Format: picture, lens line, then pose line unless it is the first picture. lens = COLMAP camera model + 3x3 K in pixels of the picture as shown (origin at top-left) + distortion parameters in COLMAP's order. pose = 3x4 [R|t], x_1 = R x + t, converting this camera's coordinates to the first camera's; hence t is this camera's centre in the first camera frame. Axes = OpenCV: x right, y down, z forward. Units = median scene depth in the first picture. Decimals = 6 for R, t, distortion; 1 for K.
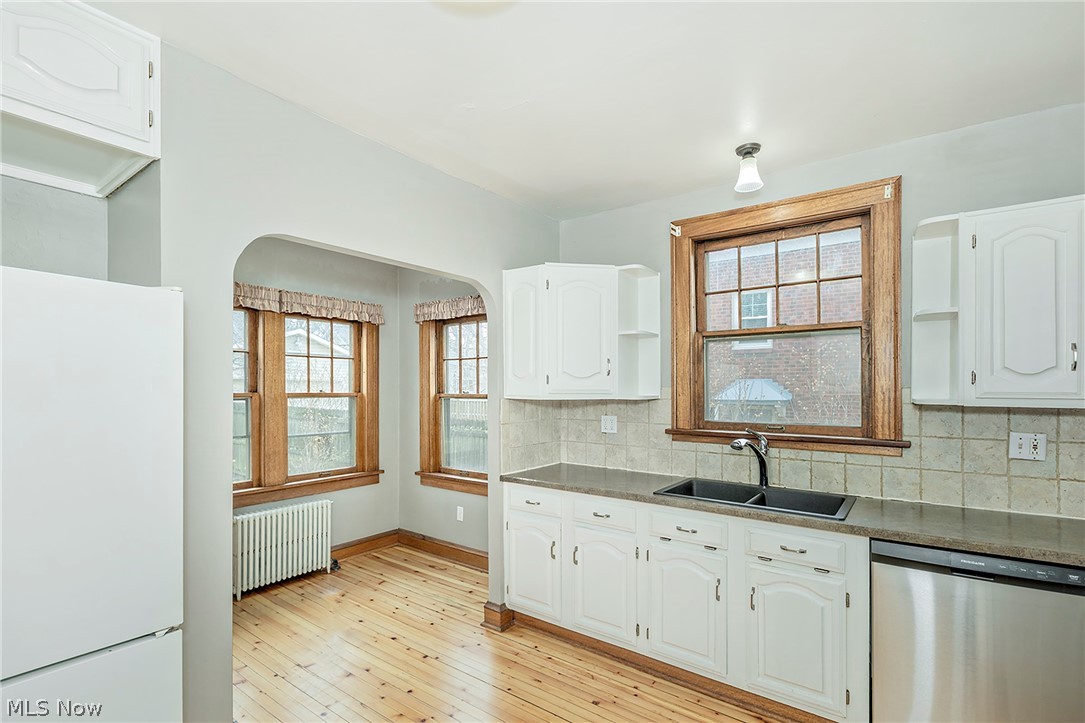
lens RADIAL K [[506.6, 0, 540.8], [0, 506.6, 386.6], [0, 0, 1]] dist [-0.000615, 0.000195]
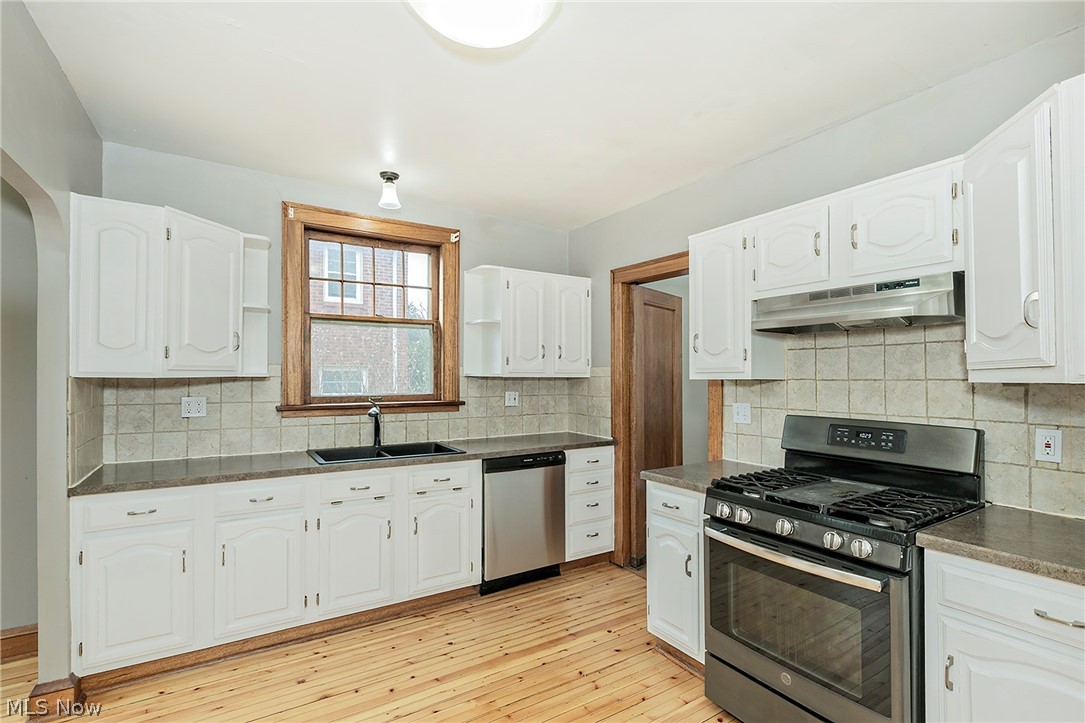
lens RADIAL K [[506.6, 0, 535.2], [0, 506.6, 365.6], [0, 0, 1]] dist [-0.000615, 0.000195]
pose [[0.370826, 0.015140, 0.928579, -0.508813], [-0.004786, 0.999885, -0.014392, 0.015861], [-0.928690, 0.000893, 0.370856, 0.165051]]
